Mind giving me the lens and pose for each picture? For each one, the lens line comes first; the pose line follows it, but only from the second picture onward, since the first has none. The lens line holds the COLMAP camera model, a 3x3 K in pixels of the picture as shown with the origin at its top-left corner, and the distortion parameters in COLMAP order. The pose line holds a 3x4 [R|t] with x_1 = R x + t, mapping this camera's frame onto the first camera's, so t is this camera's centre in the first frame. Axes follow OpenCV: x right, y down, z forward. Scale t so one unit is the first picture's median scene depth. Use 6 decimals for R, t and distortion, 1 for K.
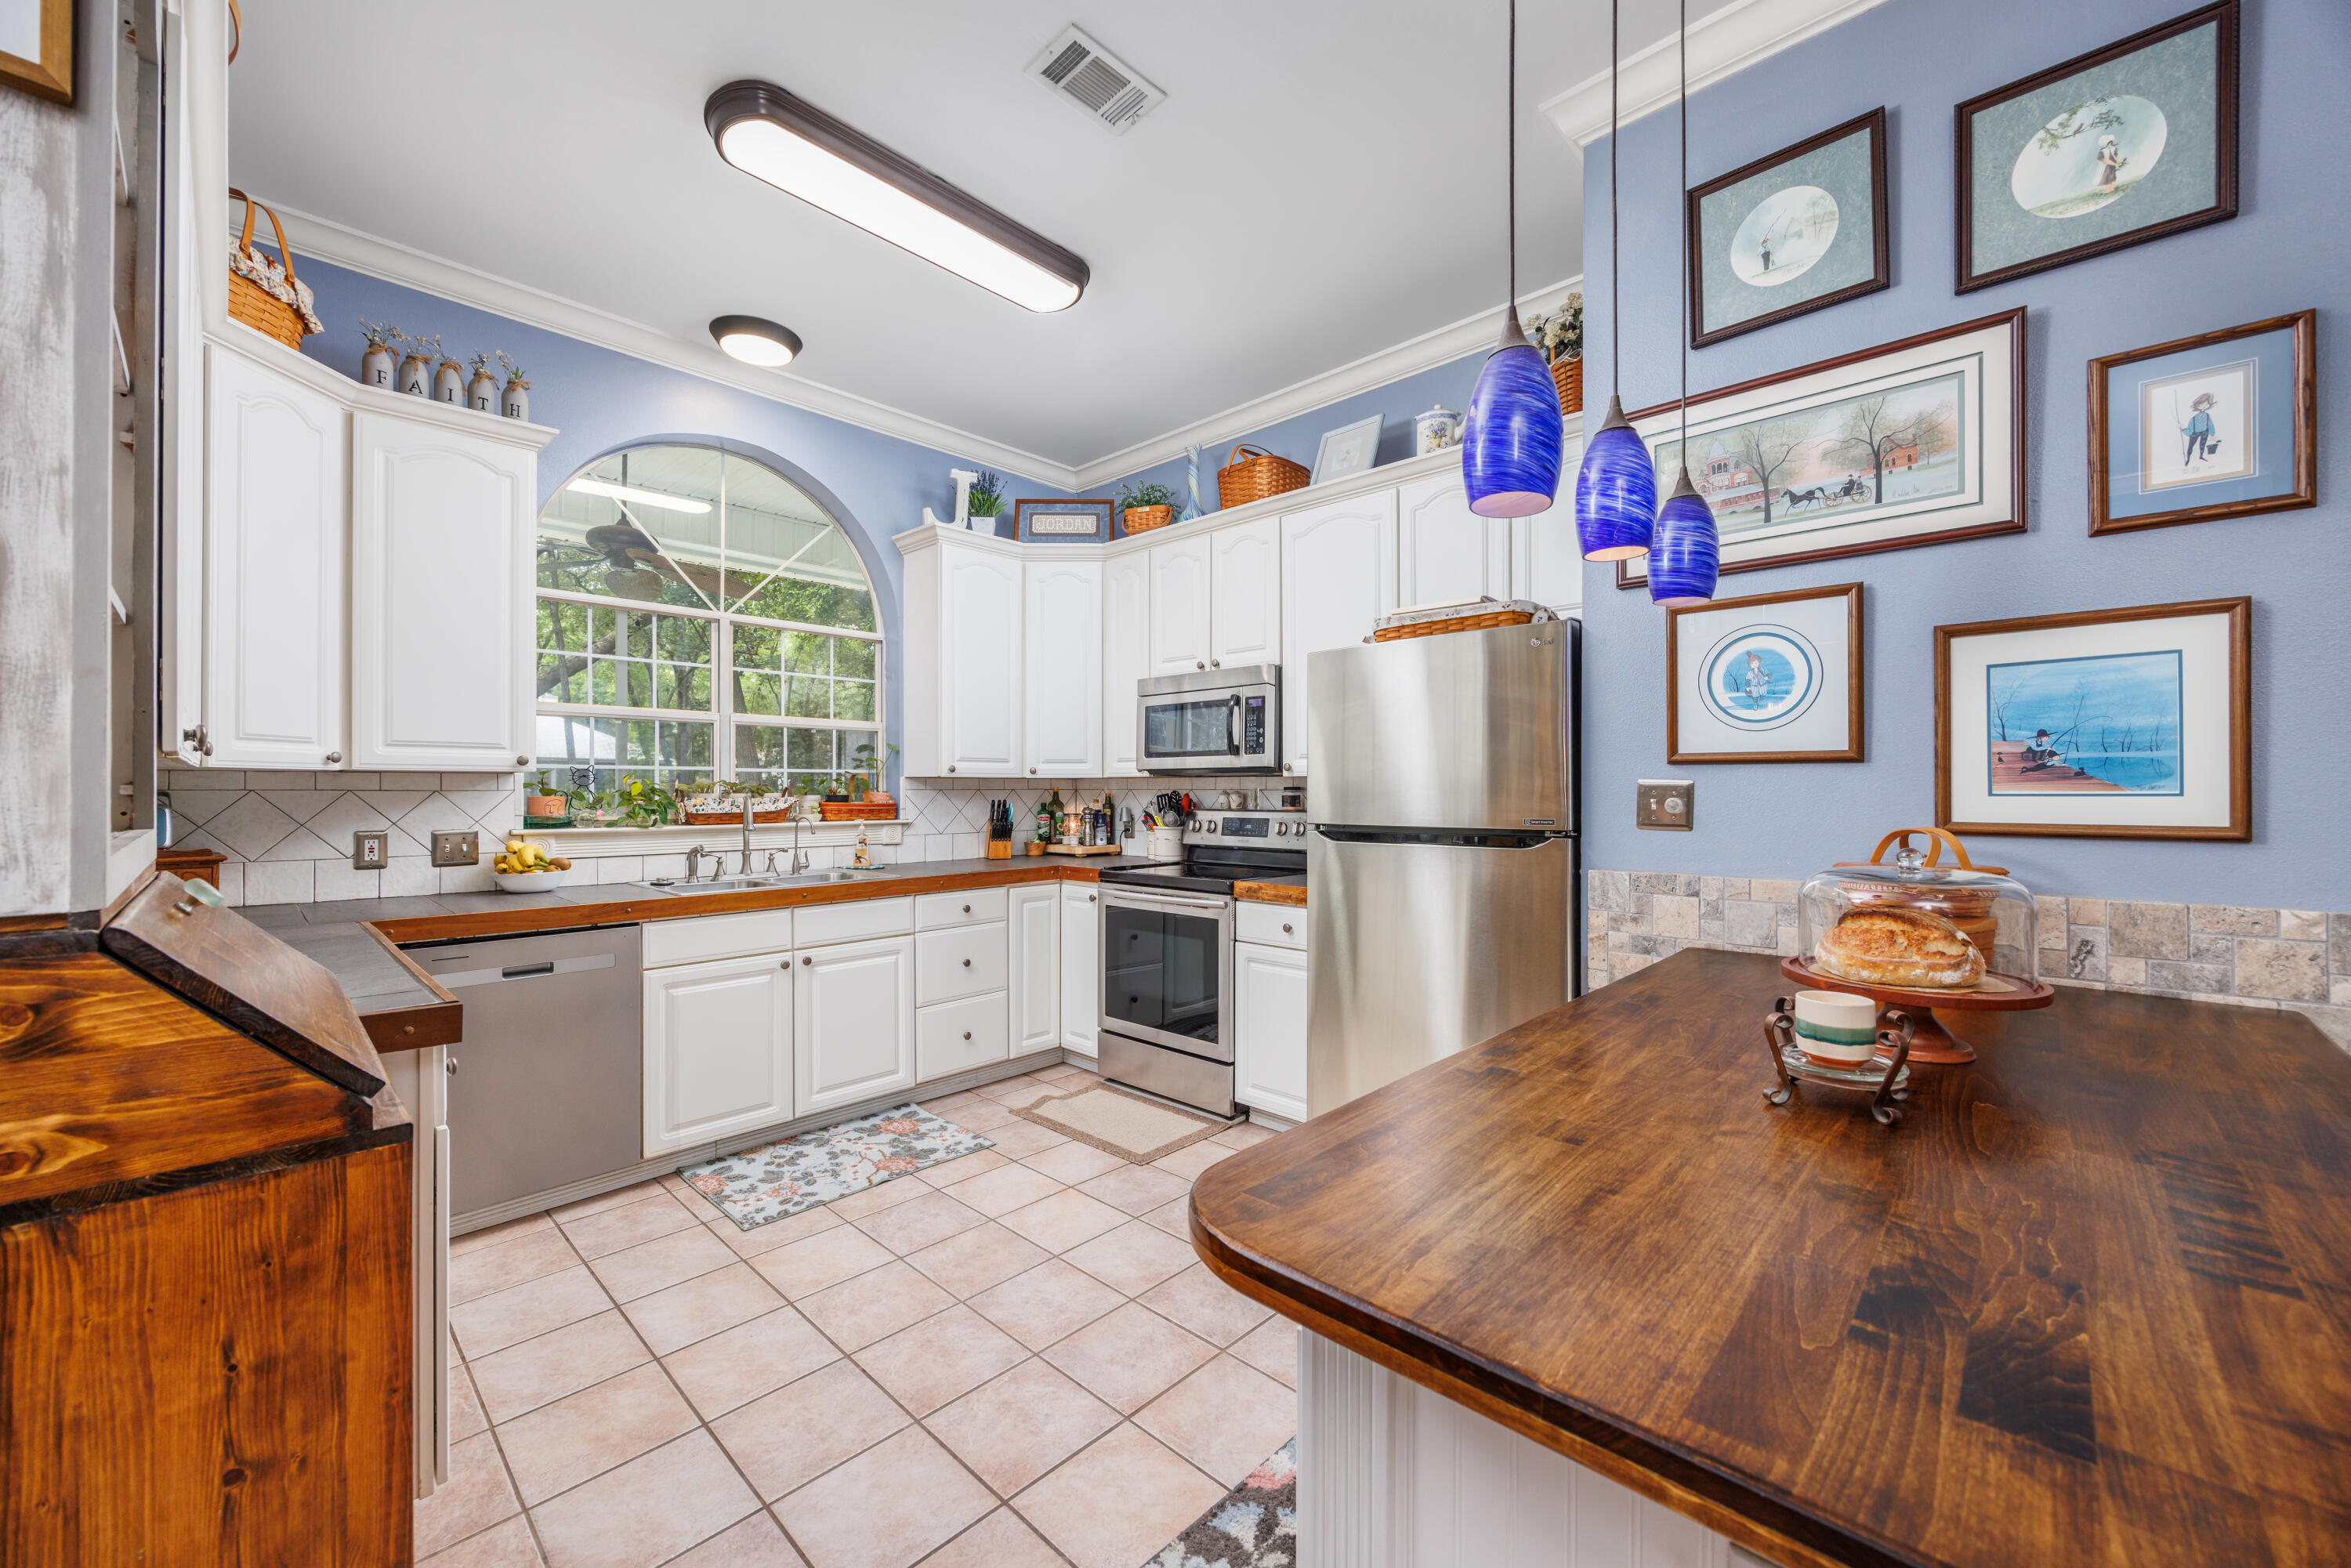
lens RADIAL K [[913.5, 0, 1165.4], [0, 913.5, 787.3], [0, 0, 1]] dist [-0.000775, 0.000032]
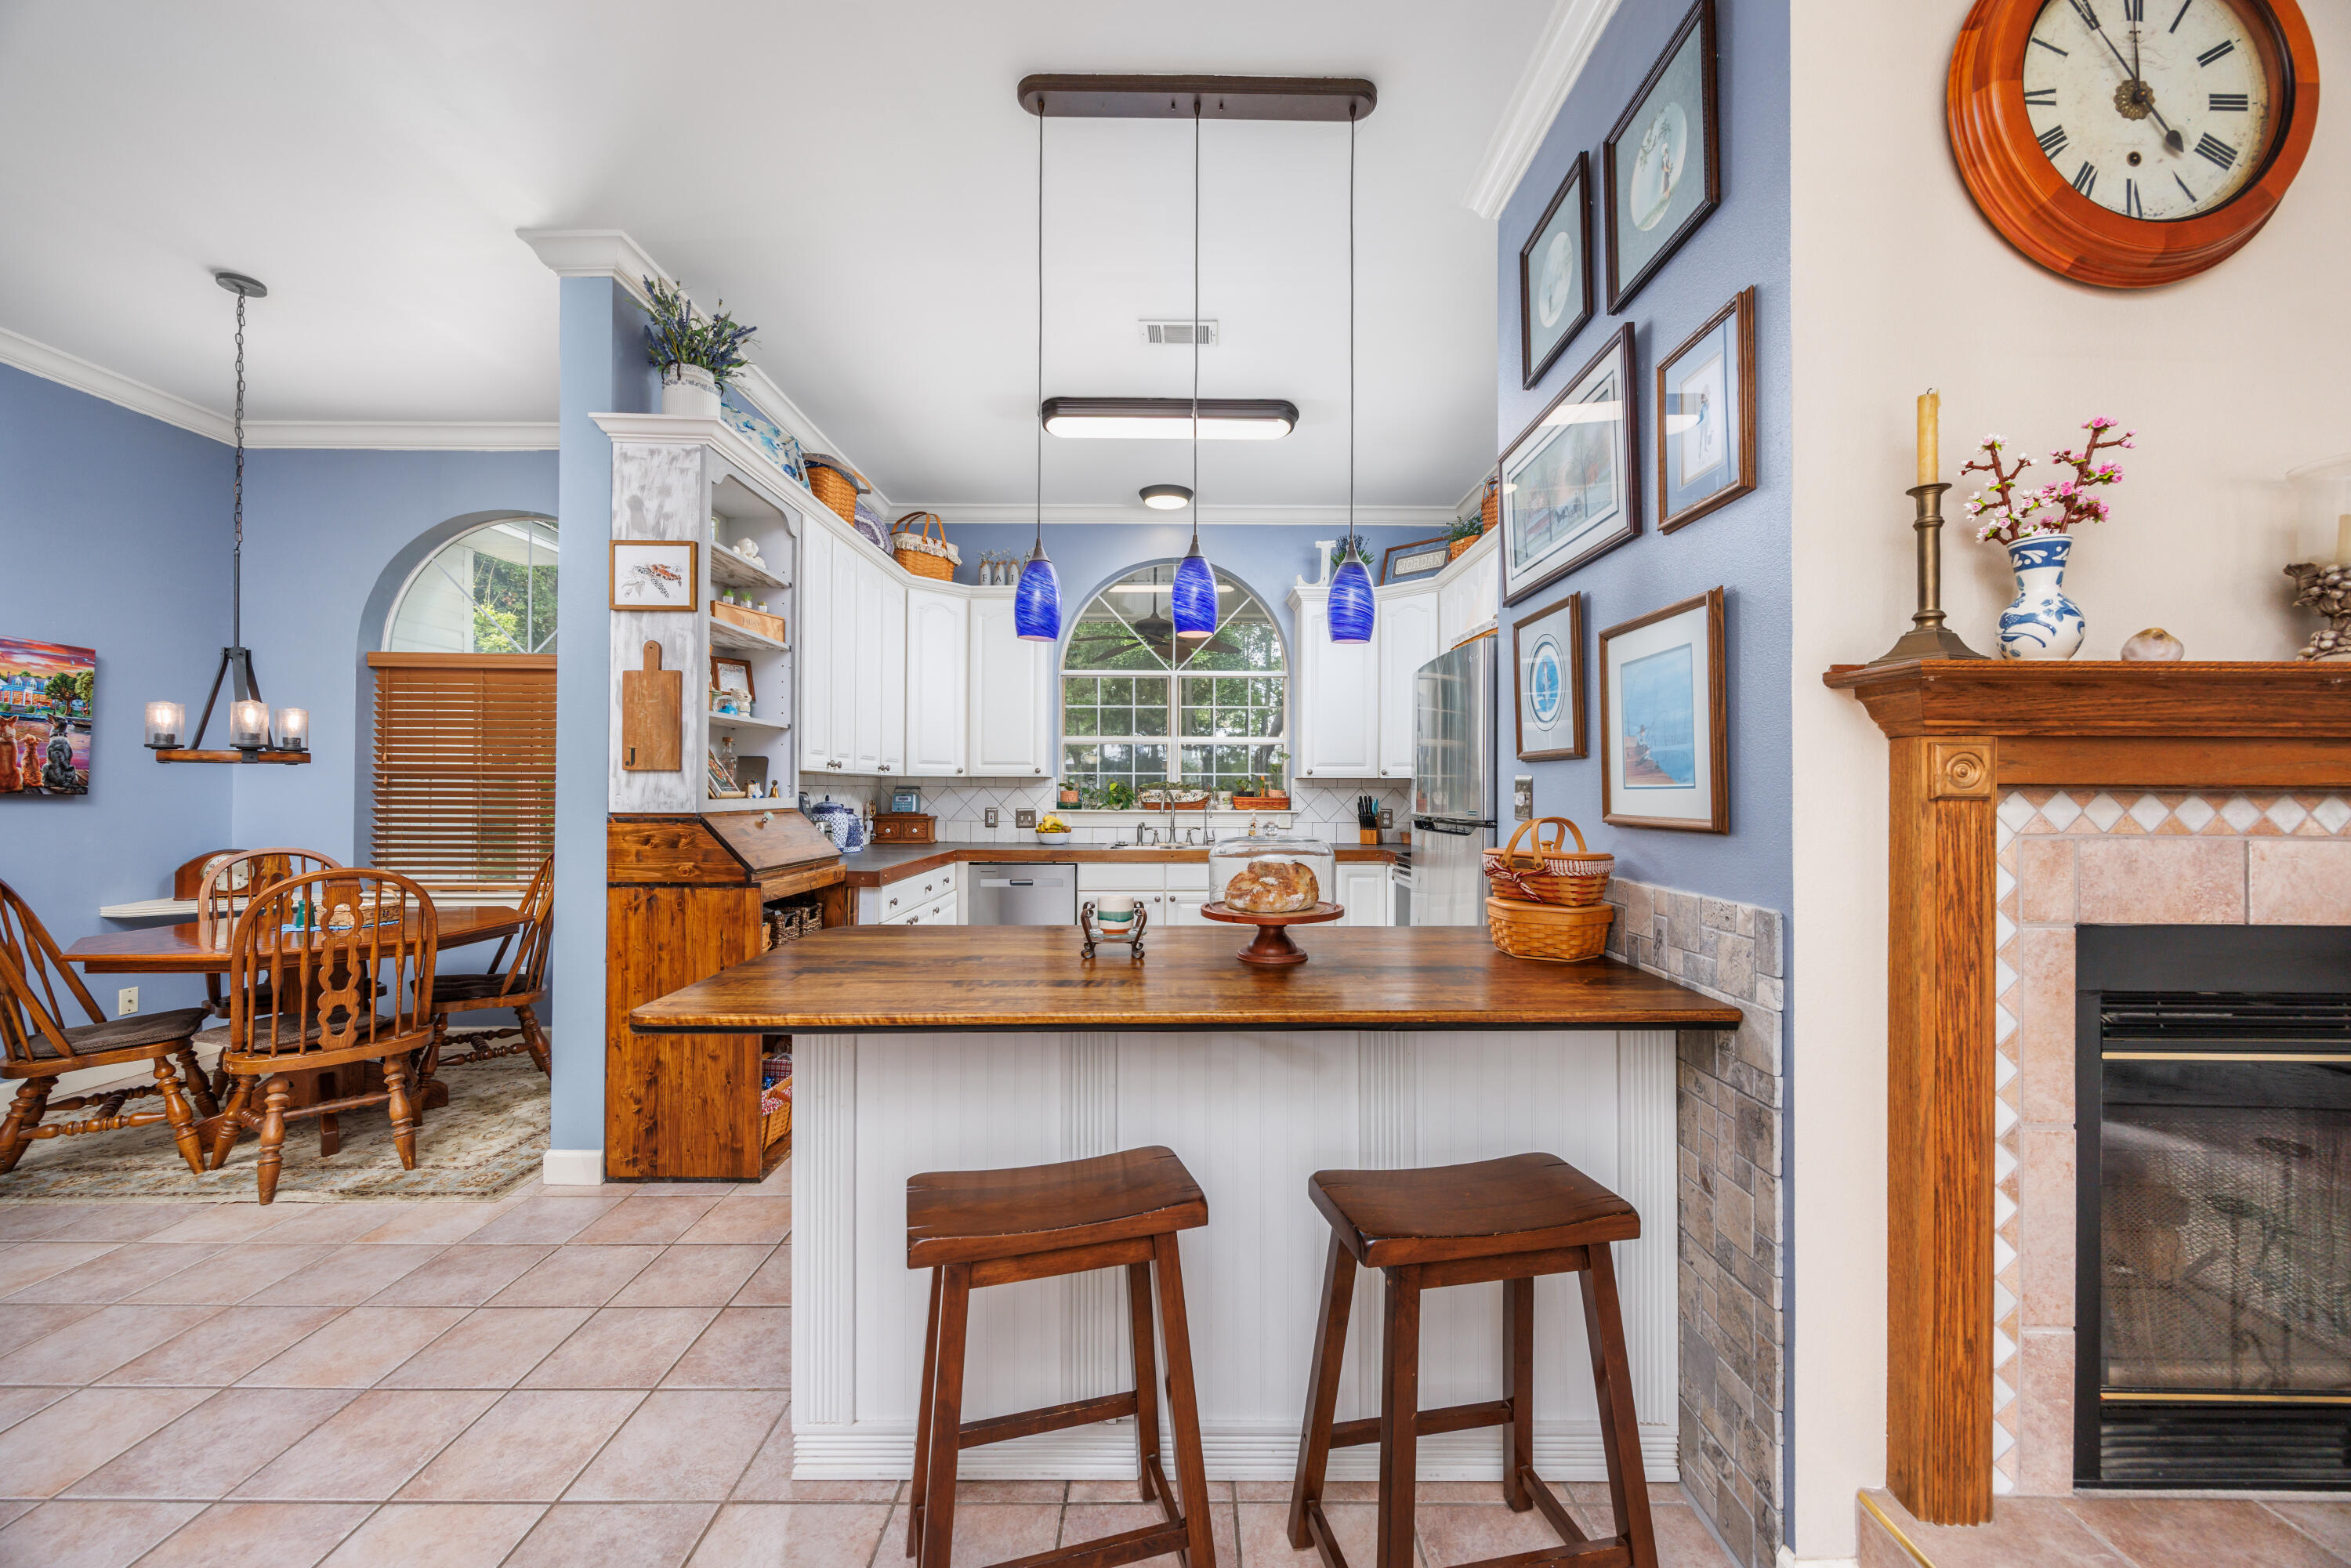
lens RADIAL K [[913.5, 0, 1170.6], [0, 913.5, 786.7], [0, 0, 1]] dist [-0.000775, 0.000032]
pose [[0.688043, 0.000911, -0.725669, 0.736794], [-0.002768, 0.999995, -0.001370, 0.004583], [0.725664, 0.002951, 0.688042, -0.059385]]
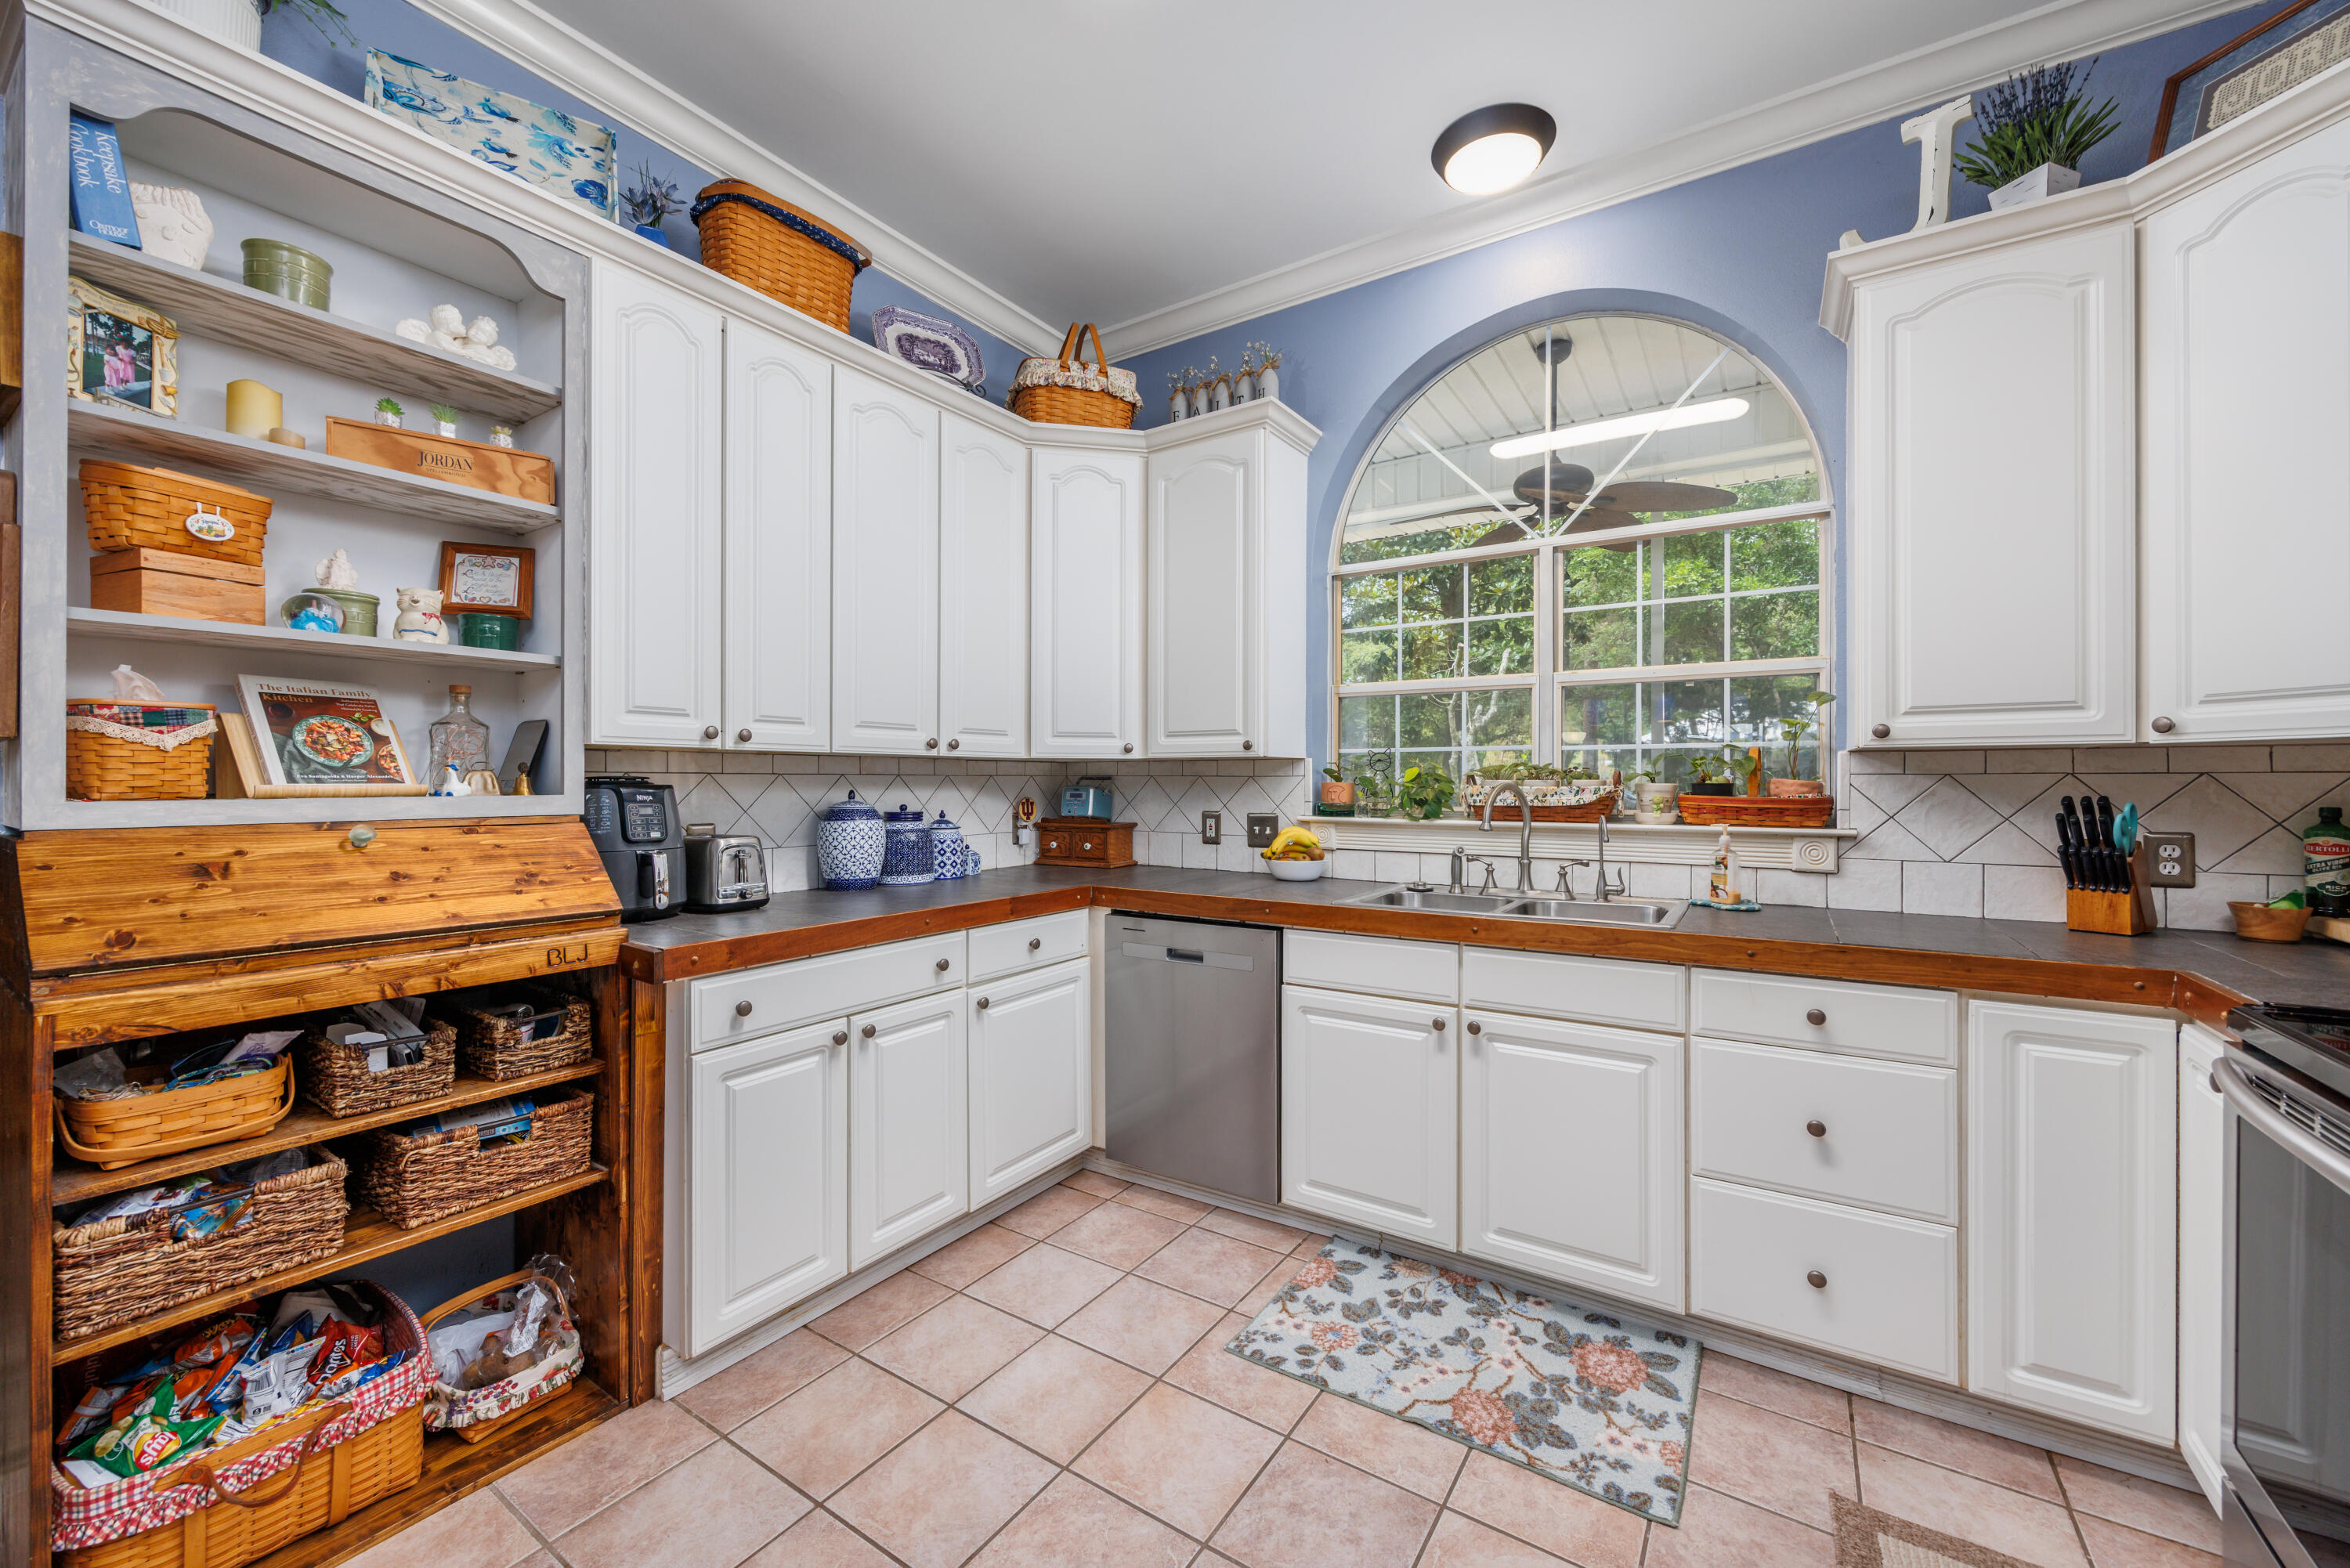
lens RADIAL K [[913.0, 0, 1170.6], [0, 913.0, 779.1], [0, 0, 1]] dist [-0.000775, 0.000032]
pose [[0.176724, 0.001542, -0.984259, 0.235291], [0.002183, 0.999996, 0.001959, 0.004632], [0.984258, -0.002495, 0.176720, 0.677673]]
